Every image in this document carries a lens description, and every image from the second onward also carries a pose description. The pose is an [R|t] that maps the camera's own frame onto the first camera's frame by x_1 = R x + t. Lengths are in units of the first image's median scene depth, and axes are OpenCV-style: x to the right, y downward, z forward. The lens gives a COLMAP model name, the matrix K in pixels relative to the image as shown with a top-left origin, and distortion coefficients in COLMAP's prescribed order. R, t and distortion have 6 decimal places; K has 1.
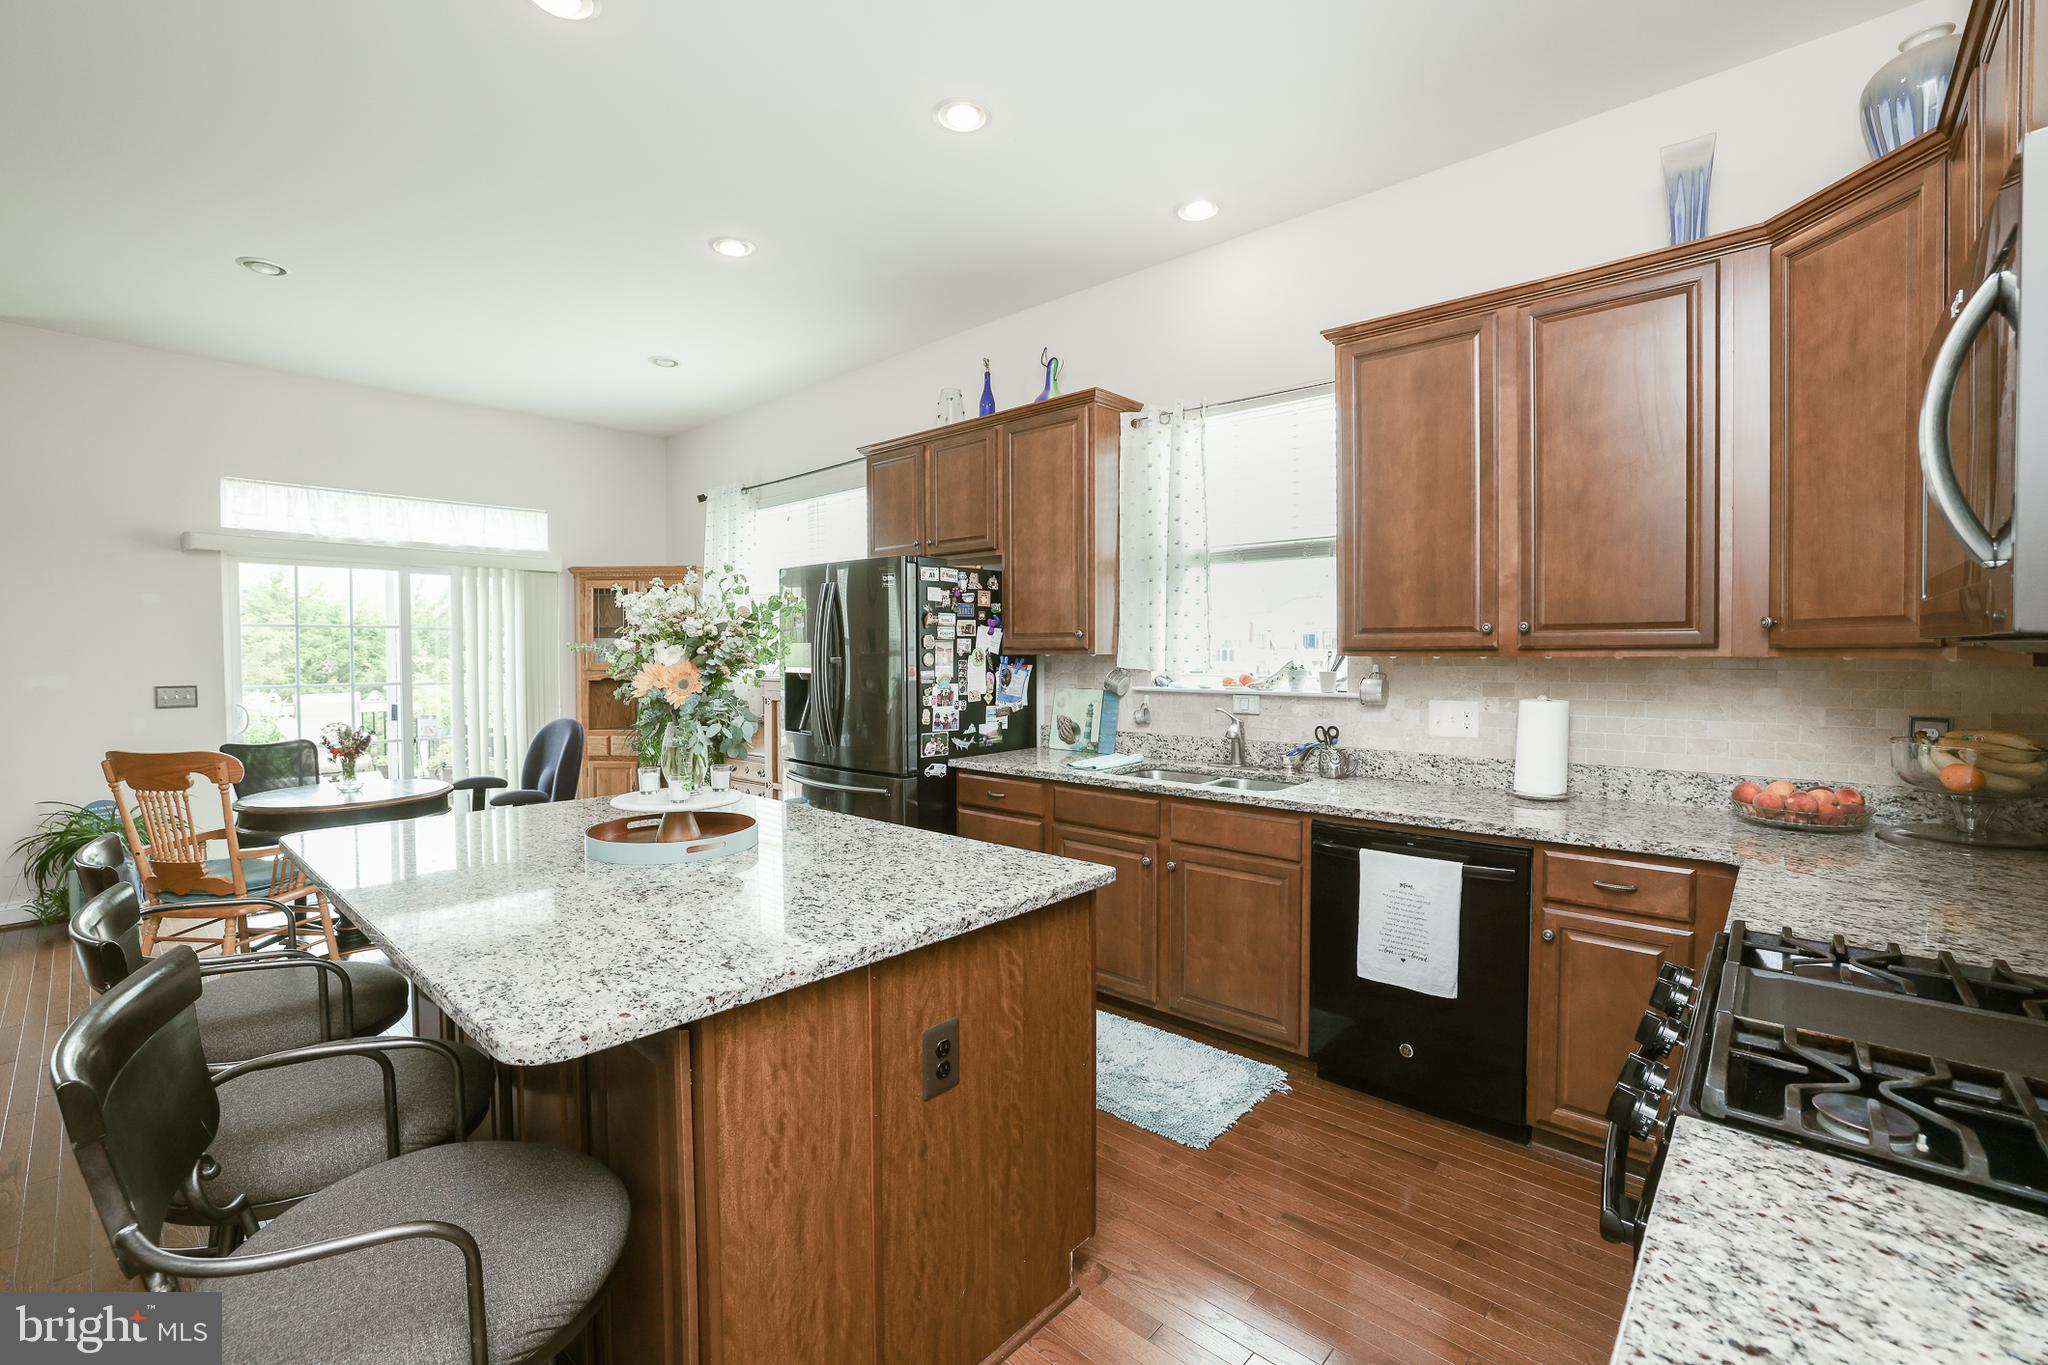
lens RADIAL K [[880.9, 0, 1017.8], [0, 880.9, 676.6], [0, 0, 1]] dist [-0.049327, 0.018362]
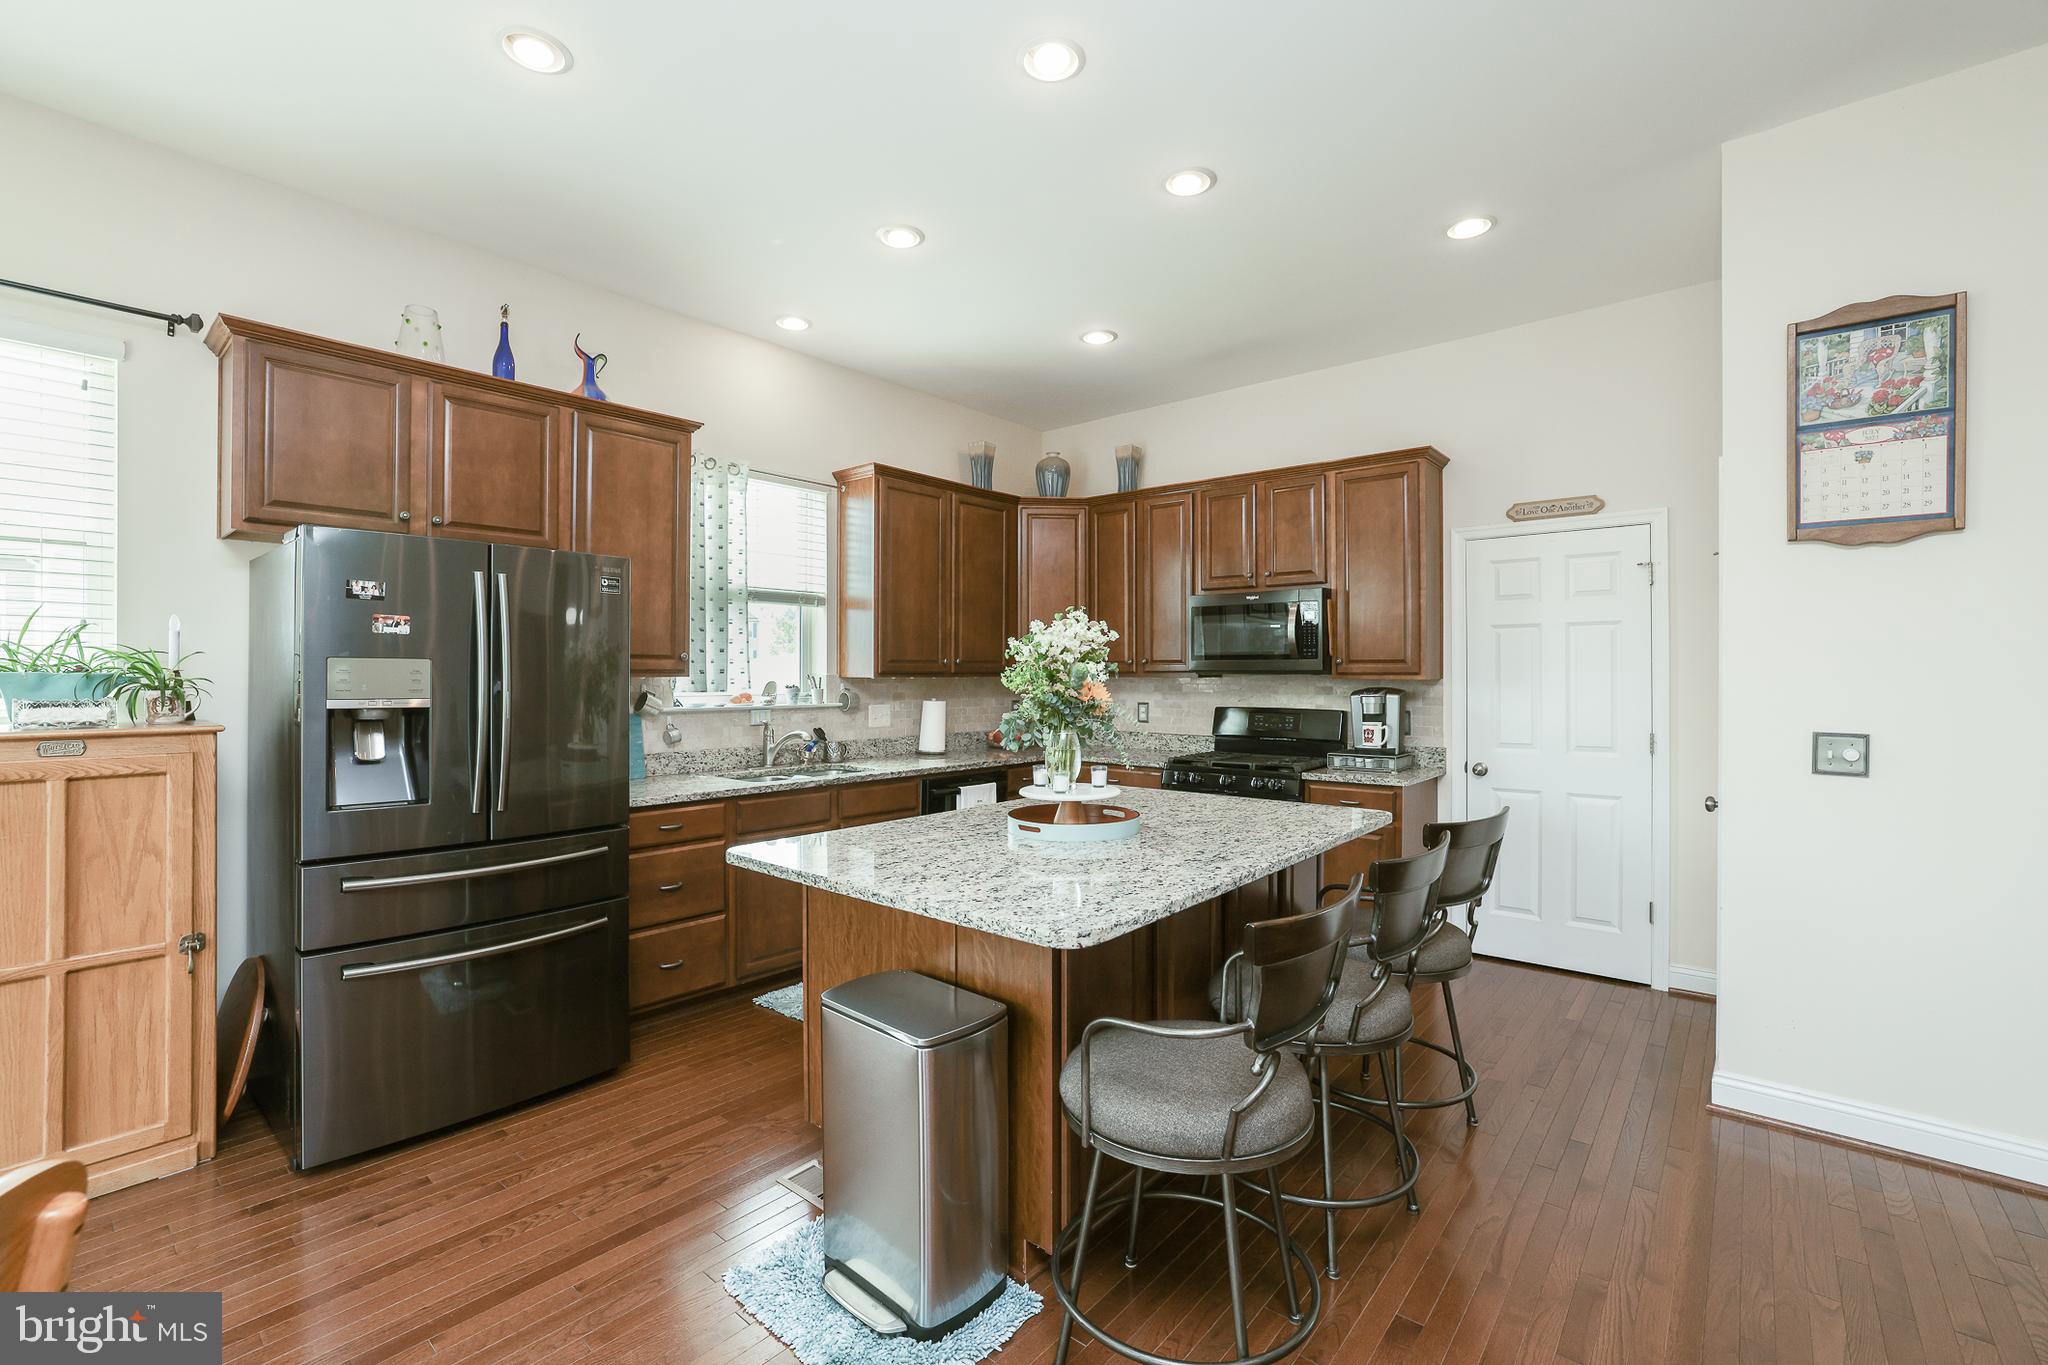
lens RADIAL K [[880.9, 0, 1017.8], [0, 880.9, 676.6], [0, 0, 1]] dist [-0.049327, 0.018362]
pose [[-0.030701, 0.001025, 0.999528, -1.188532], [0.030326, 0.999540, -0.000094, -0.017145], [-0.999068, 0.030309, -0.030718, 0.811430]]
